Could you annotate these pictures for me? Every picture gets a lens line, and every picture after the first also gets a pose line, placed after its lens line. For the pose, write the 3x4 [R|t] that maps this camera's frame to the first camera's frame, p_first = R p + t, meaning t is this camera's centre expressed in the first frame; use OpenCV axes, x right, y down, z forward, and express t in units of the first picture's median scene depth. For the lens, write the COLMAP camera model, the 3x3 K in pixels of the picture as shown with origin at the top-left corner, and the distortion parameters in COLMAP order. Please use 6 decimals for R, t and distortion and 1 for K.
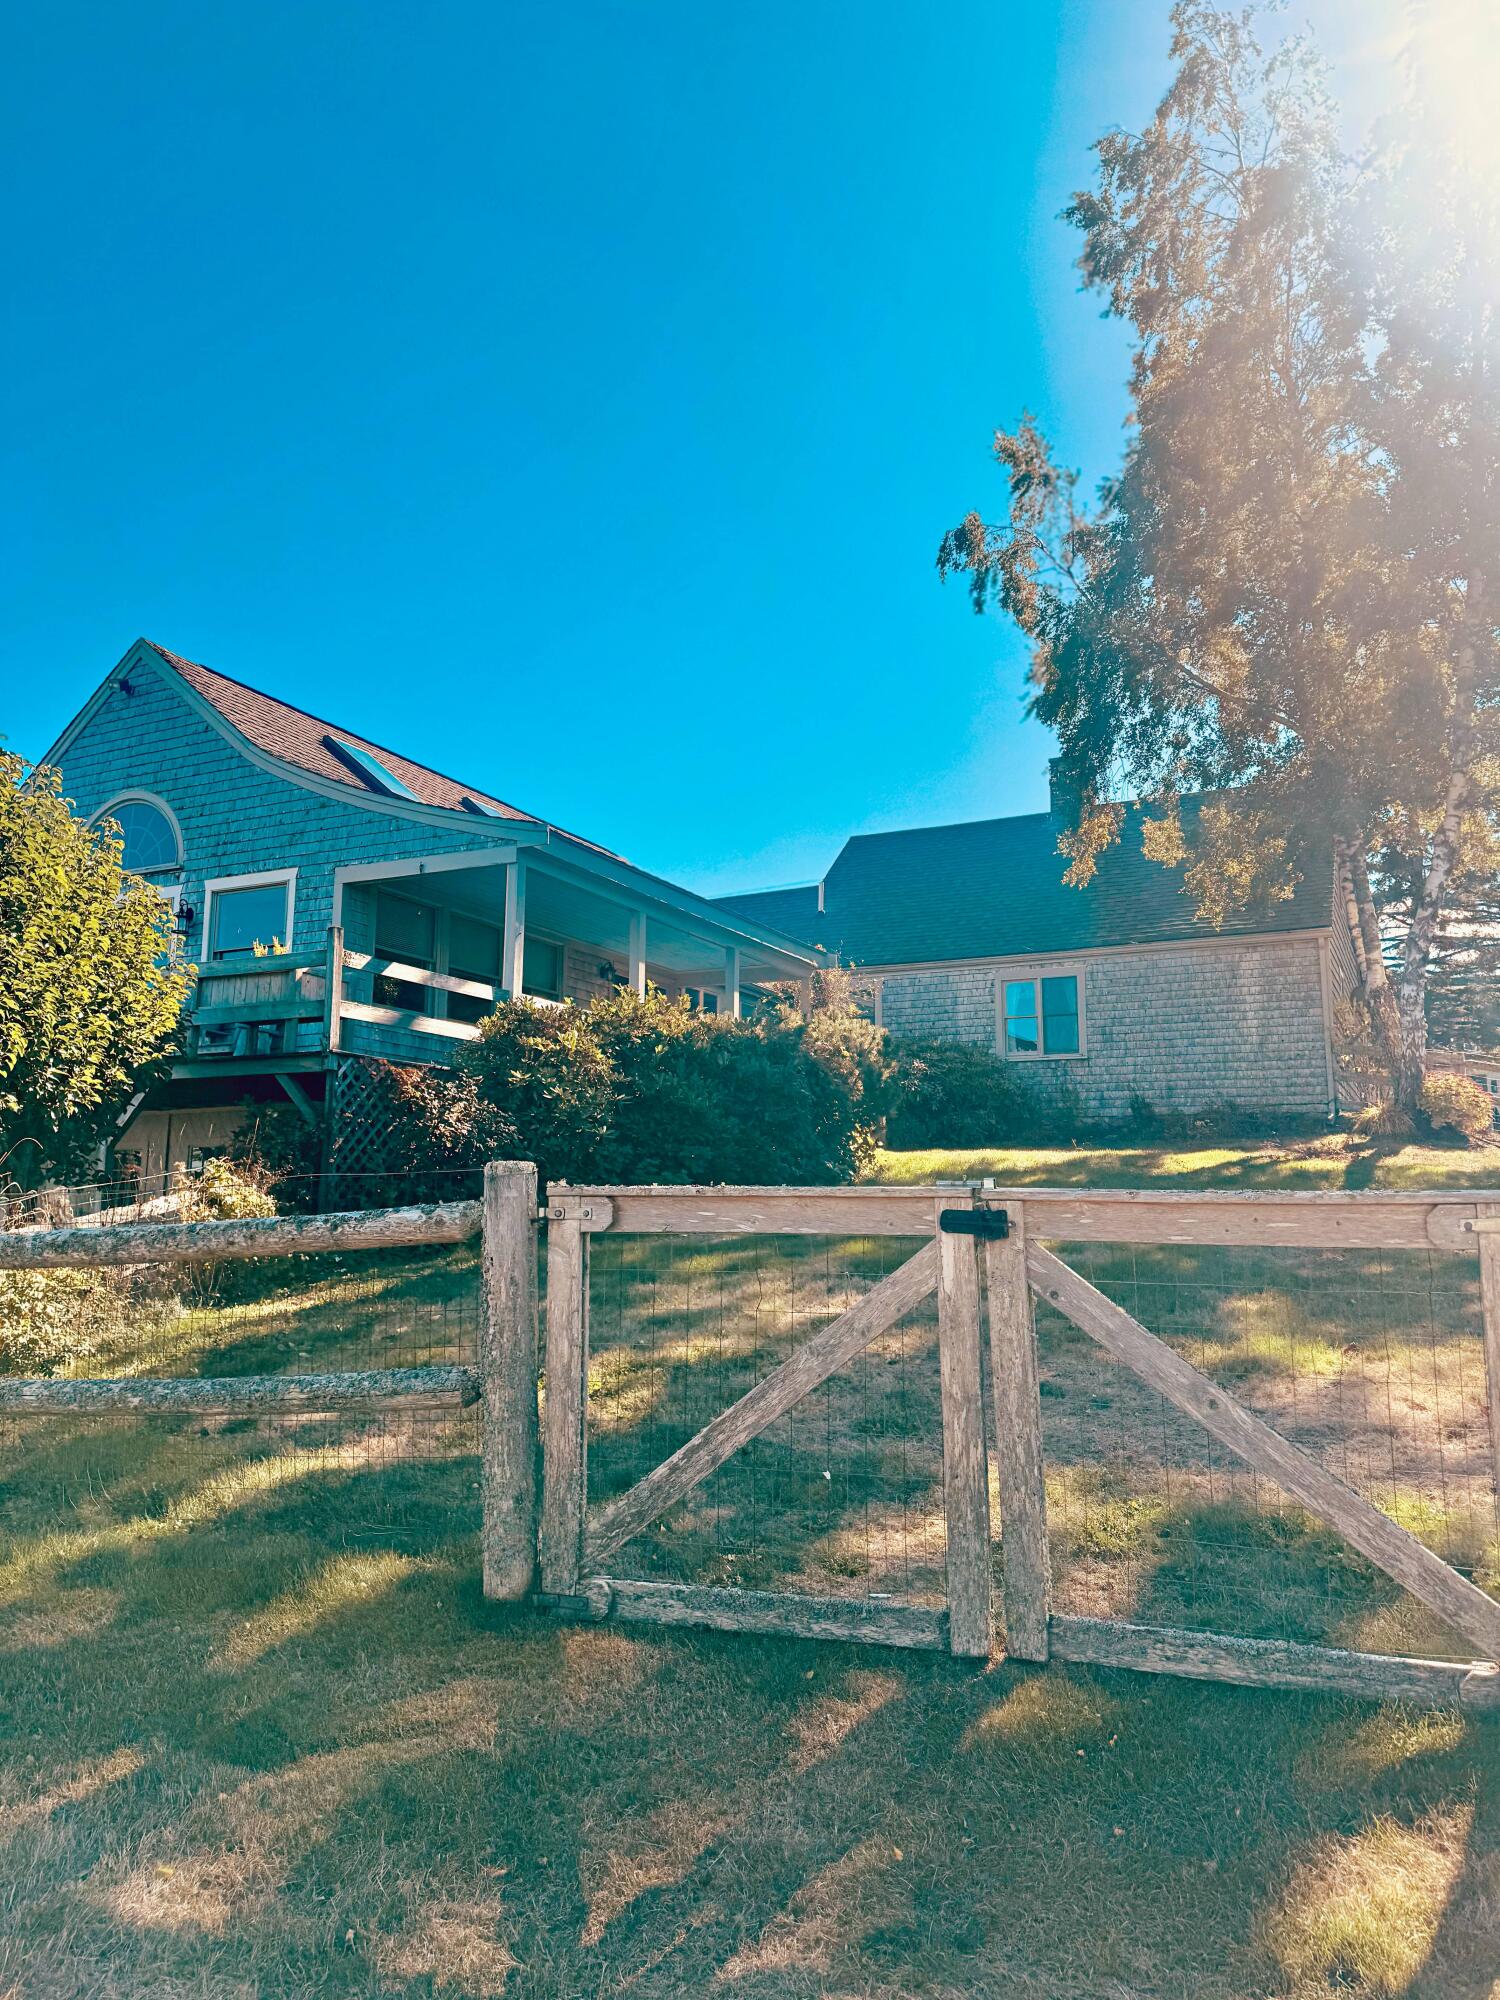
lens RADIAL K [[1361.1, 0, 750.0], [0, 1361.1, 1000.0], [0, 0, 1]] dist [0.059125, -0.176335]
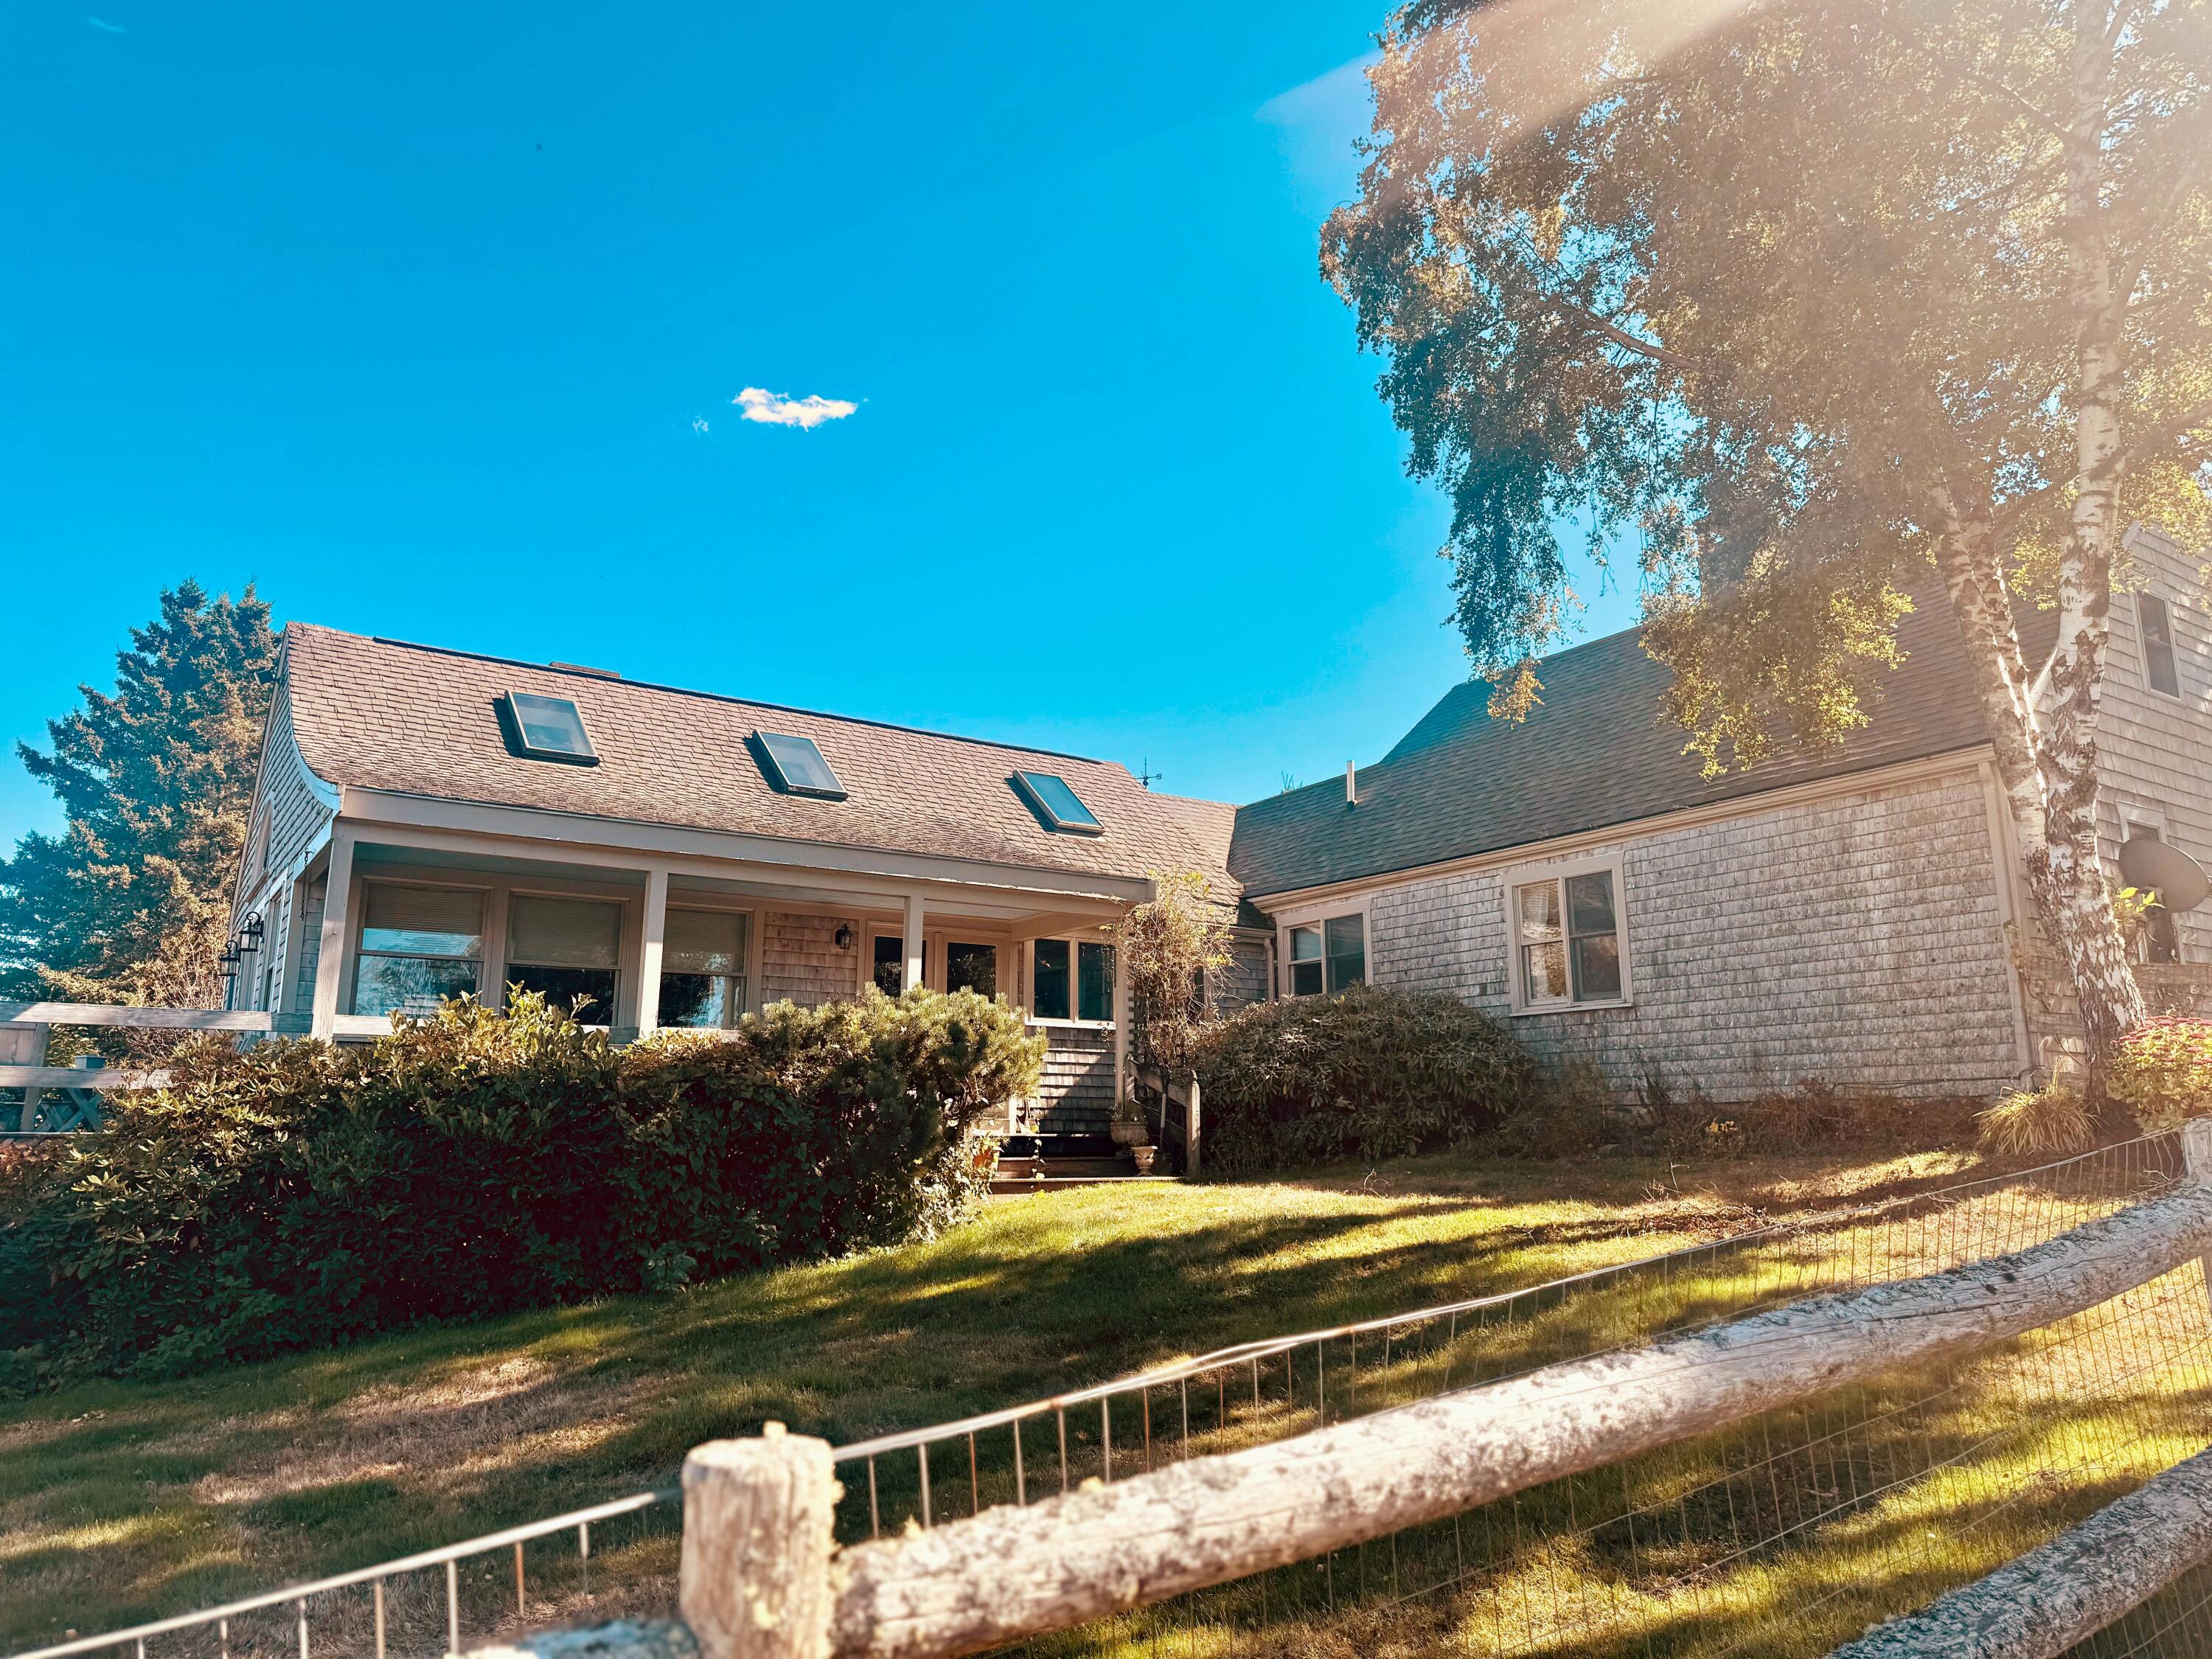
lens RADIAL K [[1505.3, 0, 1106.0], [0, 1505.3, 829.5], [0, 0, 1]] dist [0.059125, -0.176335]
pose [[0.875180, -0.109977, -0.471132, 0.386515], [0.085803, 0.993666, -0.072563, -0.006385], [0.476128, 0.023081, 0.879073, 0.319813]]
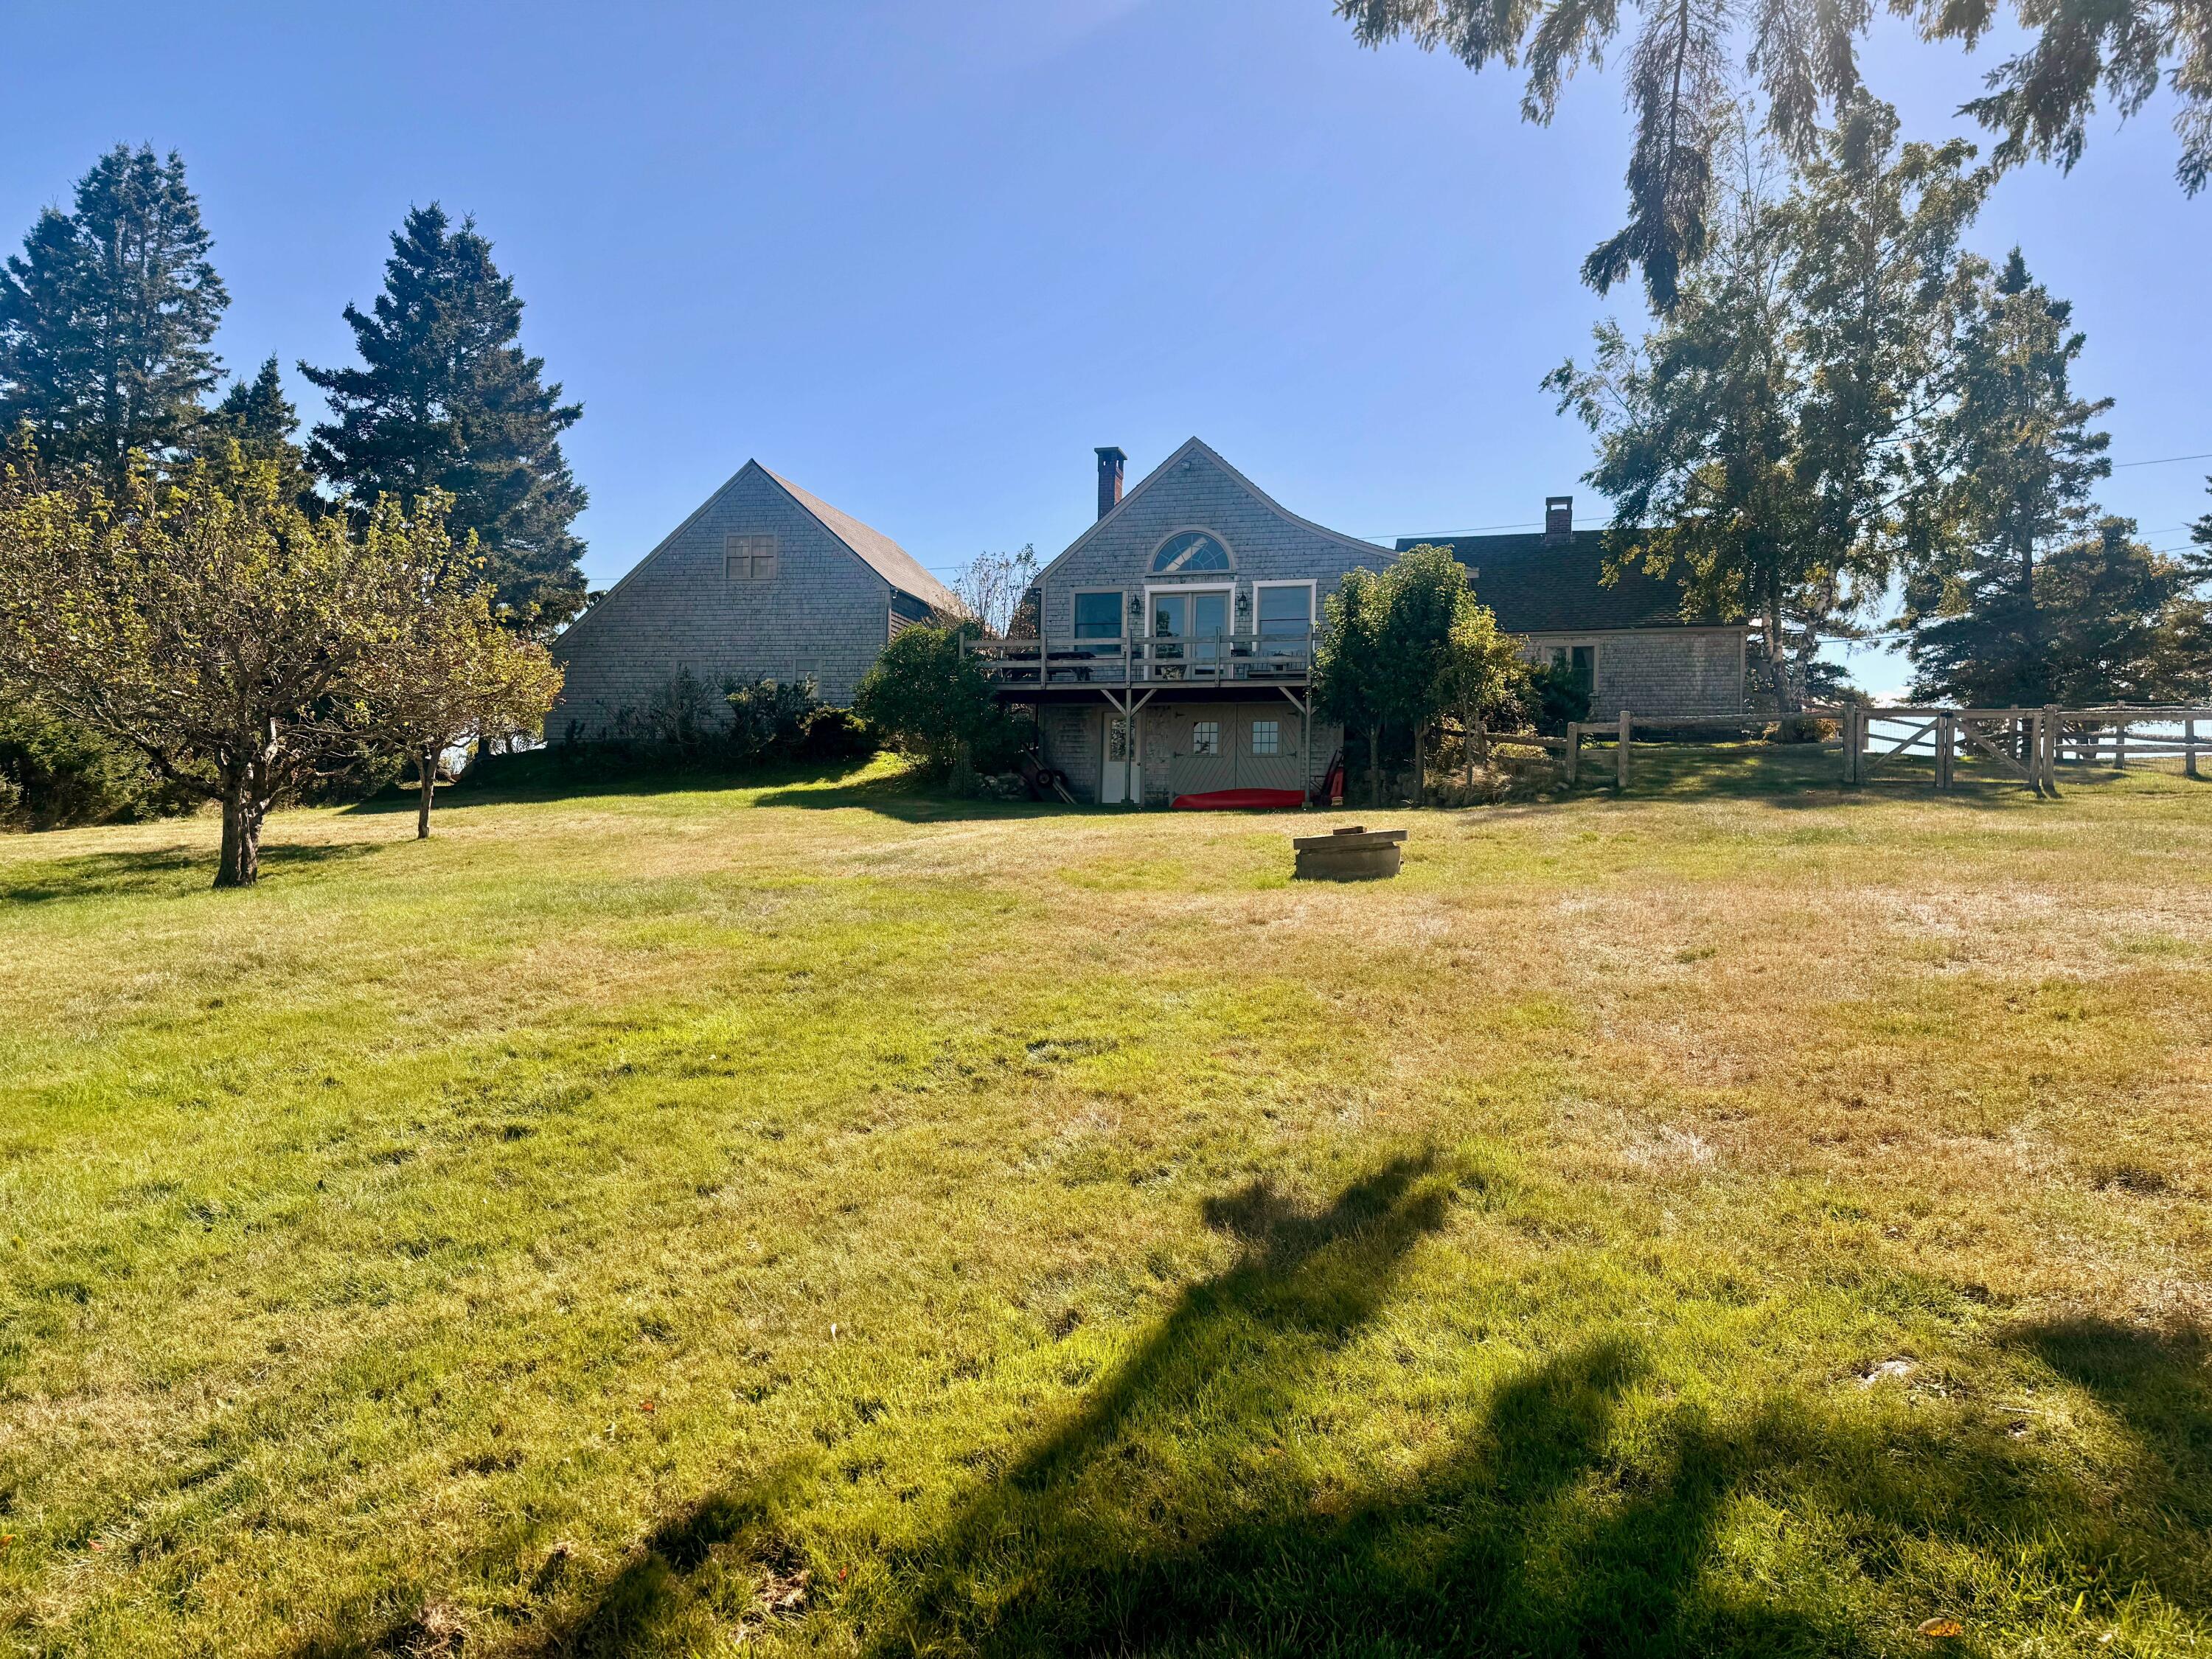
lens RADIAL K [[1505.3, 0, 1106.0], [0, 1505.3, 829.5], [0, 0, 1]] dist [0.059125, -0.176335]
pose [[0.979270, 0.017156, 0.201833, -0.752503], [-0.043218, 0.991160, 0.125439, -0.001697], [-0.197896, -0.131562, 0.971354, -0.735996]]
